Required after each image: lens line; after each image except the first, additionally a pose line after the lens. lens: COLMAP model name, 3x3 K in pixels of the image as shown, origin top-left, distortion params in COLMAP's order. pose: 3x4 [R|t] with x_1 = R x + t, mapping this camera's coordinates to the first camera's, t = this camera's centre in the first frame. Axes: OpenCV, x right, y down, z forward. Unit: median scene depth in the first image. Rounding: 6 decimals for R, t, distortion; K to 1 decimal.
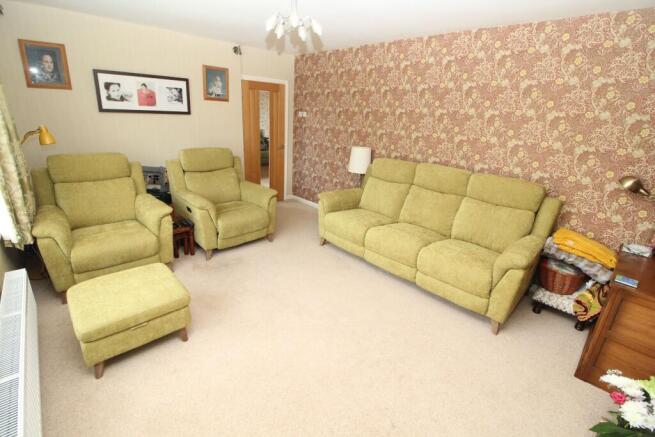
lens RADIAL K [[305.3, 0, 327.1], [0, 305.3, 220.7], [0, 0, 1]] dist [-0.016993, -0.003479]
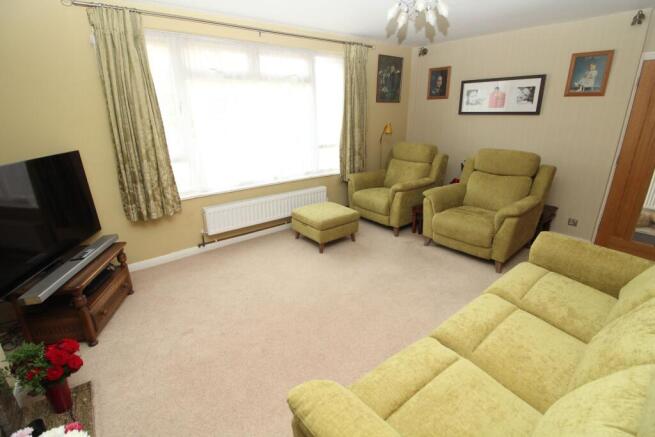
lens RADIAL K [[305.3, 0, 327.8], [0, 305.3, 211.7], [0, 0, 1]] dist [-0.016993, -0.003479]
pose [[-0.077517, 0.253158, -0.964314, 0.553798], [-0.331935, 0.905490, 0.264398, -0.130059], [0.940112, 0.340585, 0.013841, 0.538979]]
